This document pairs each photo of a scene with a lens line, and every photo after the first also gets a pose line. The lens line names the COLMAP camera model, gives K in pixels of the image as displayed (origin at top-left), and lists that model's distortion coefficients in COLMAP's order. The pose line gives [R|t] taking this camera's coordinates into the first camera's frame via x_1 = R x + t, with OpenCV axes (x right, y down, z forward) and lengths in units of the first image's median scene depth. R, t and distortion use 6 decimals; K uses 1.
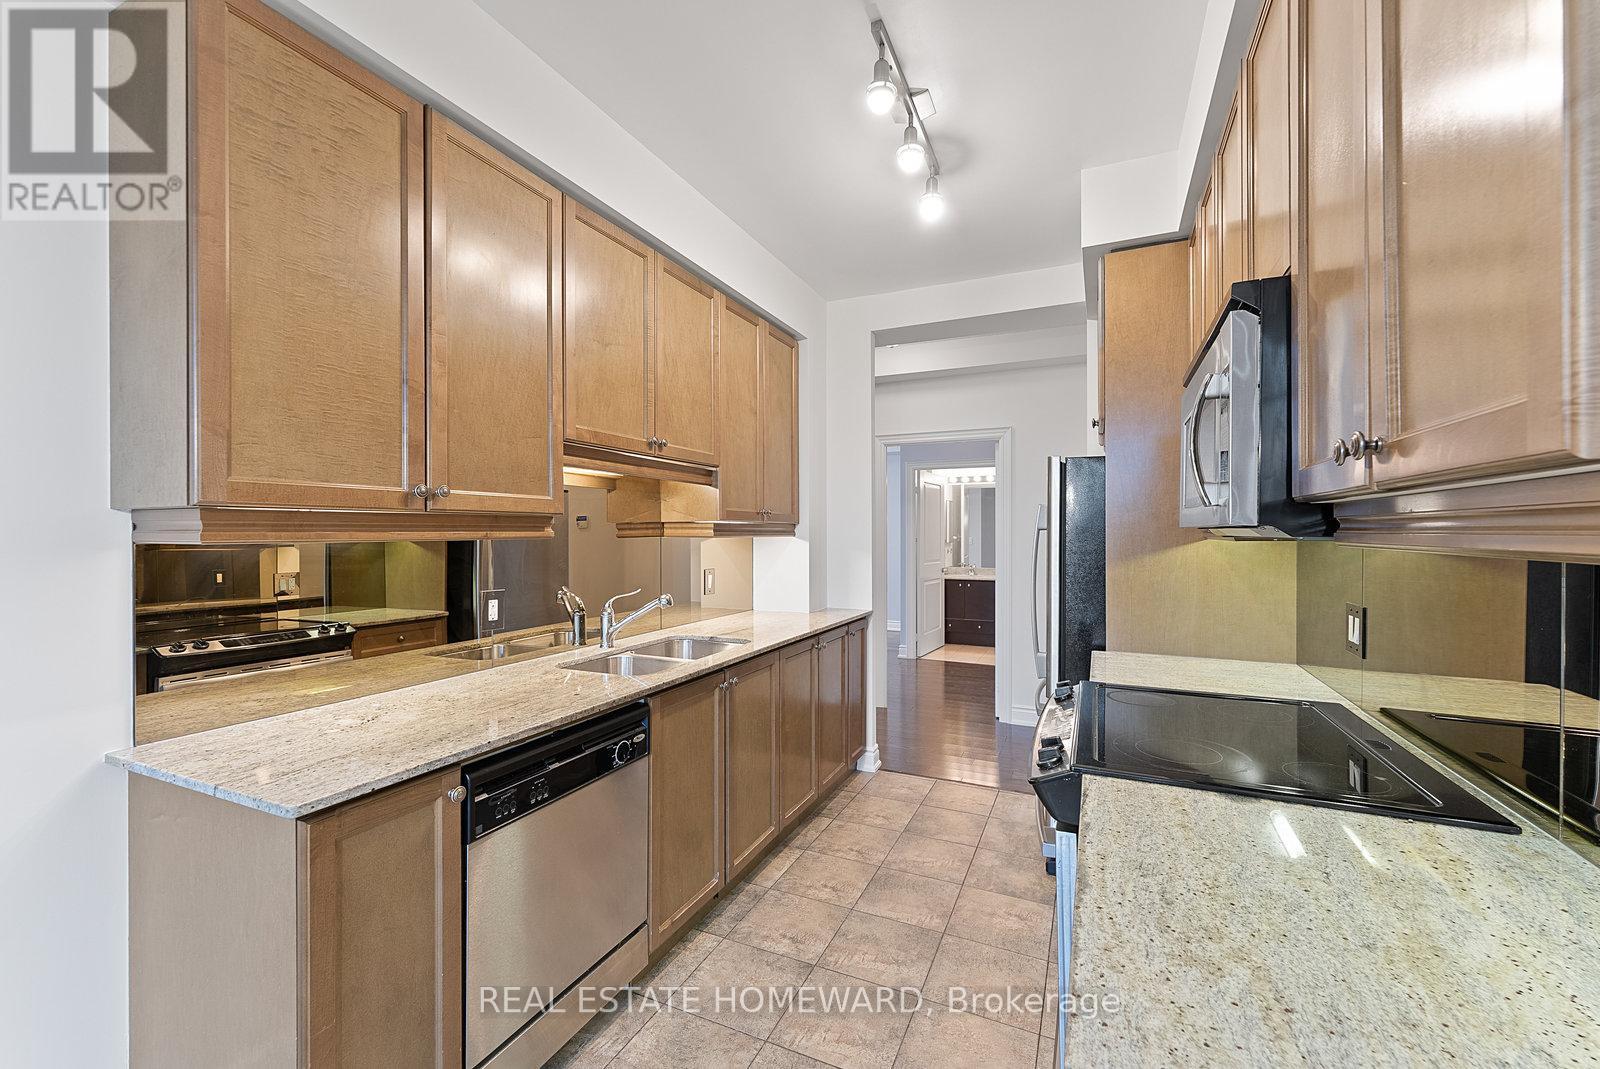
lens RADIAL K [[648.8, 0, 803.1], [0, 648.8, 531.9], [0, 0, 1]] dist [0.001489, -0.000010]
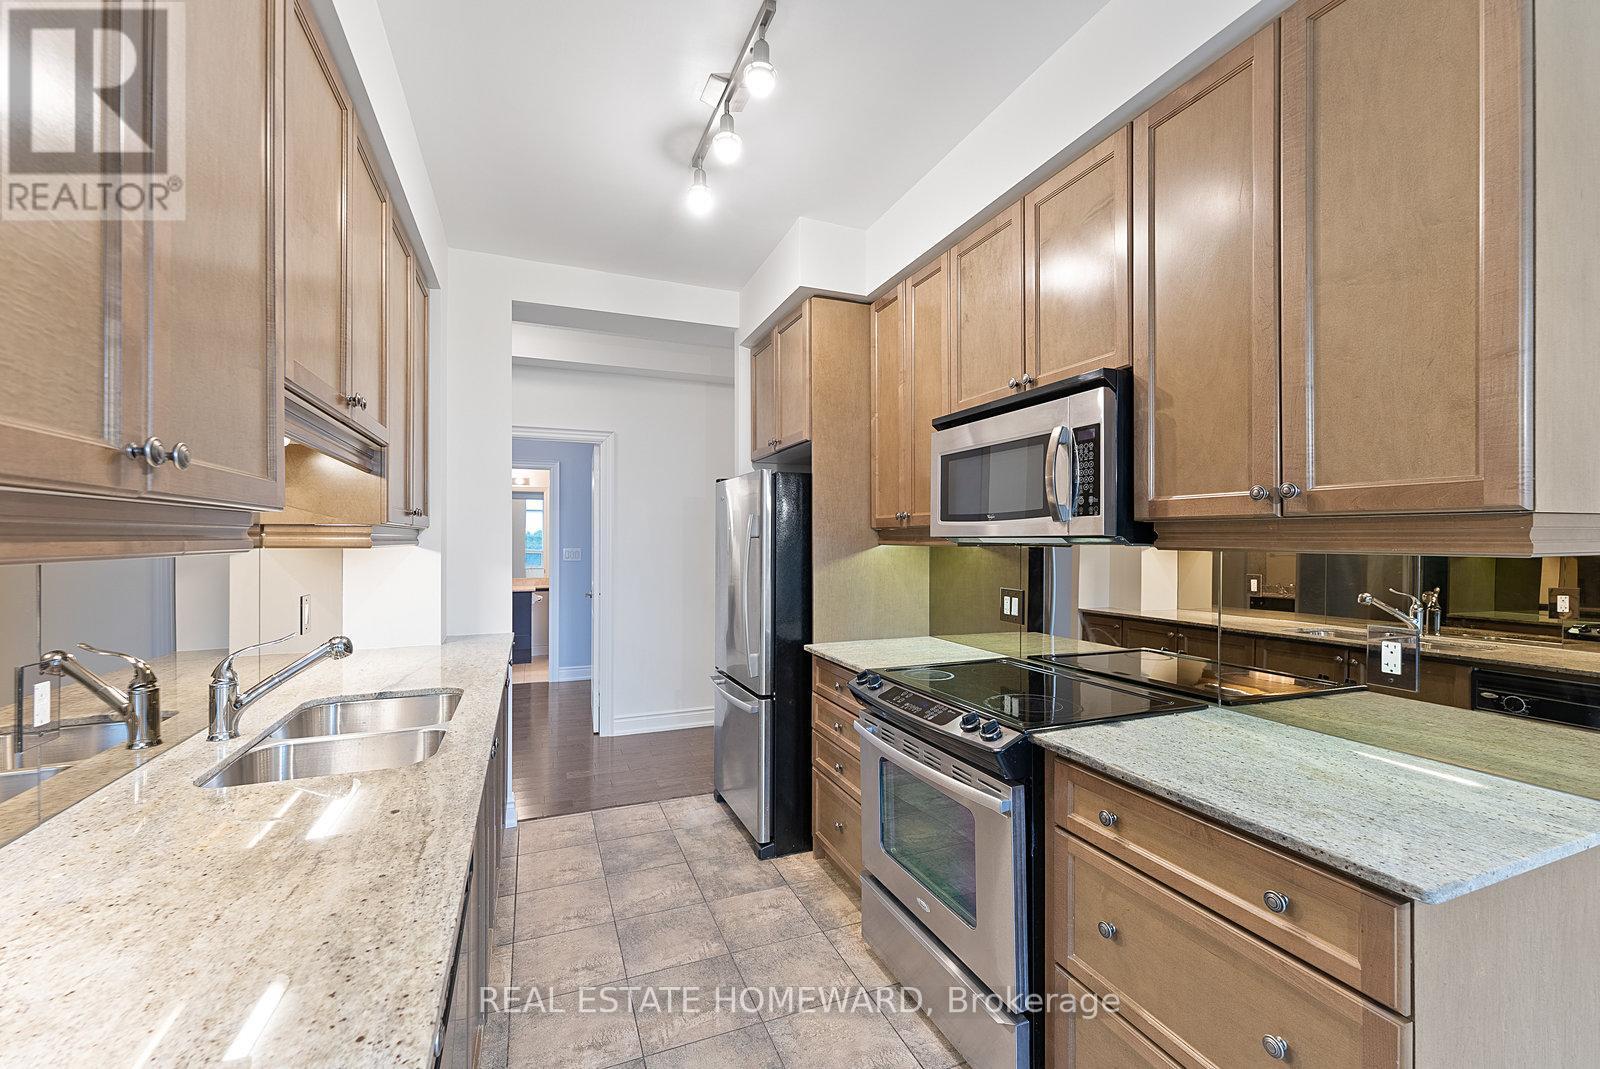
lens RADIAL K [[656.3, 0, 800.0], [0, 656.3, 534.5], [0, 0, 1]] dist [0.001237, -0.000057]
pose [[0.684970, 0.005869, 0.728547, -0.391307], [-0.001275, 0.999976, -0.006857, -0.001193], [-0.728570, 0.003768, 0.684961, 0.226329]]
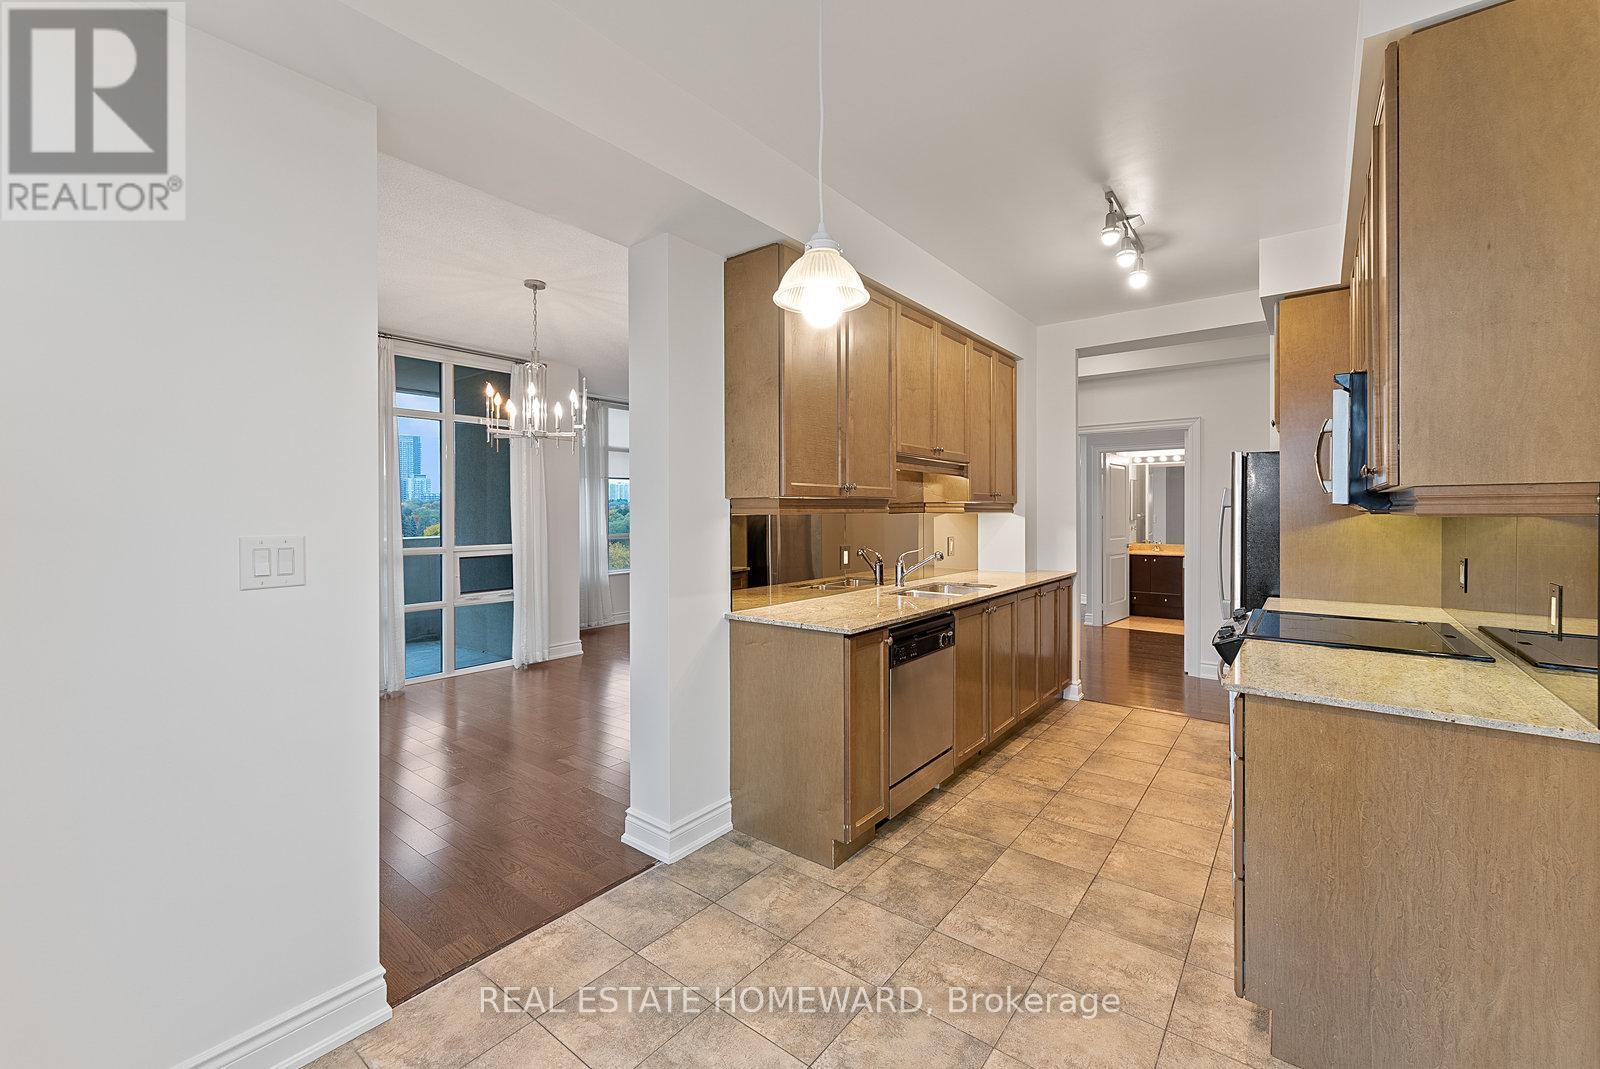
lens RADIAL K [[660.5, 0, 798.7], [0, 660.5, 513.3], [0, 0, 1]] dist [0.001003, 0.000111]
pose [[0.972809, -0.000422, -0.231609, -0.182425], [0.001337, 0.999992, 0.003794, 0.003515], [0.231605, -0.004000, 0.972802, -0.553924]]
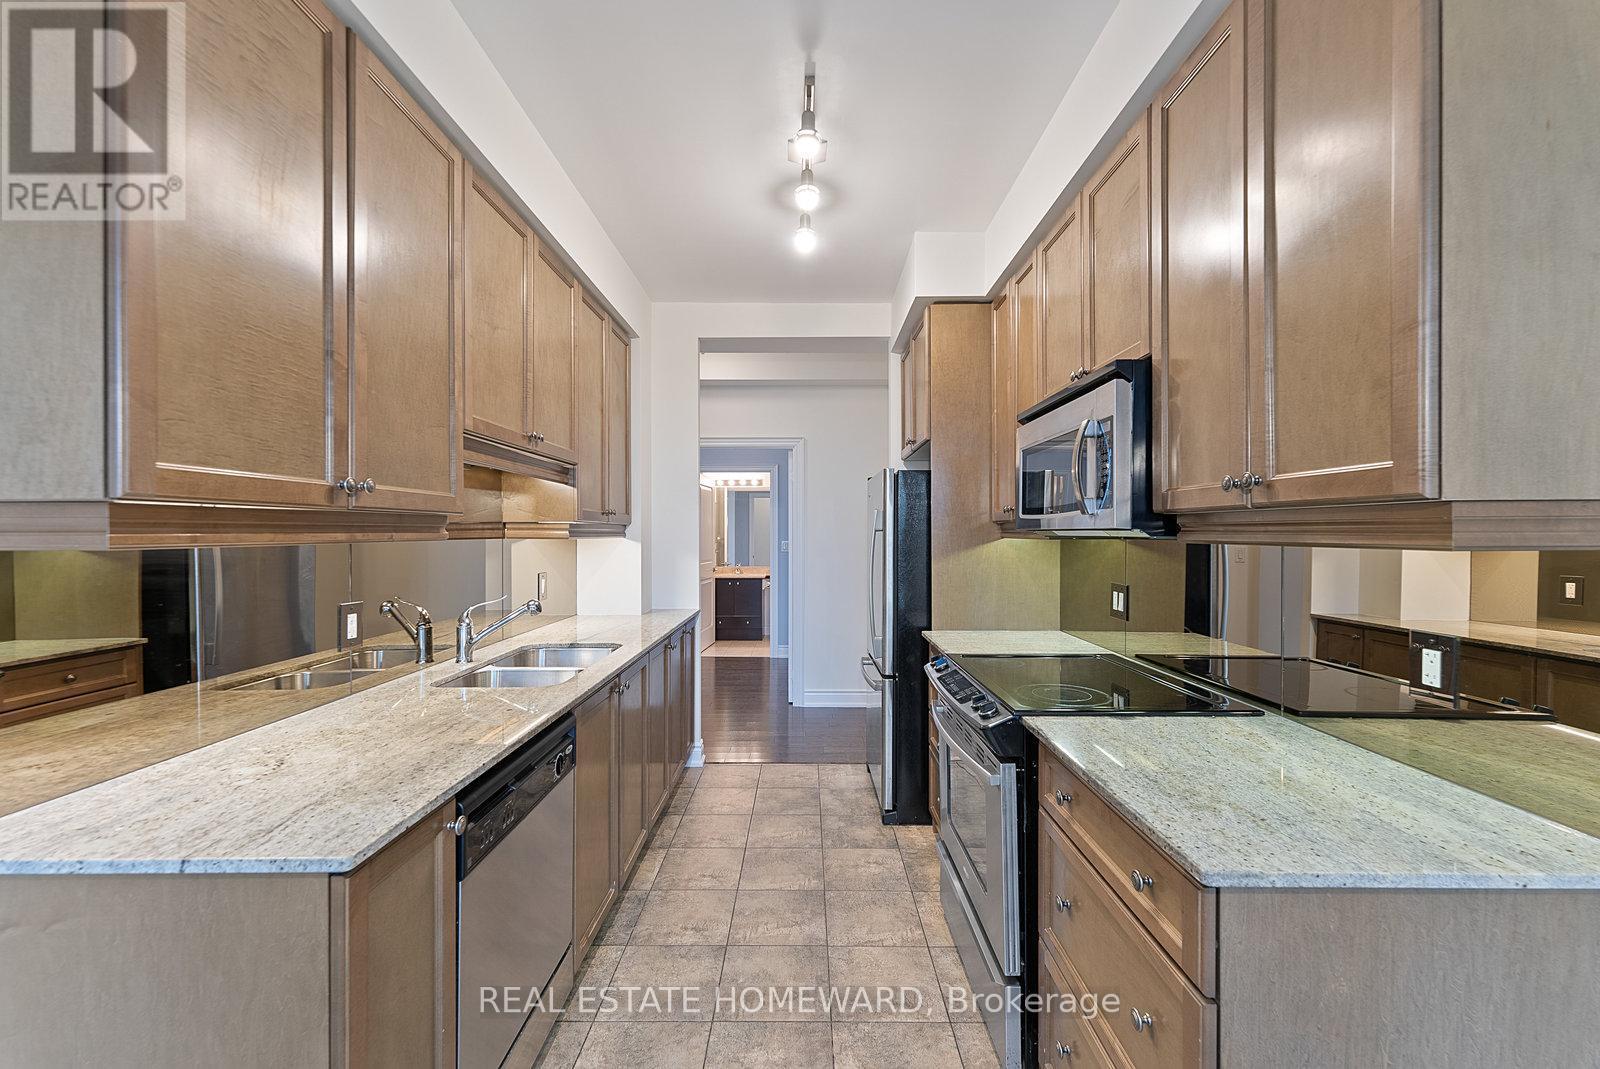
lens RADIAL K [[650.1, 0, 803.9], [0, 650.1, 531.1], [0, 0, 1]] dist [0.000974, 0.000041]
pose [[0.910740, 0.000840, 0.412980, -0.254907], [0.000029, 0.999998, -0.002098, -0.000664], [-0.412981, 0.001923, 0.910738, -0.009833]]
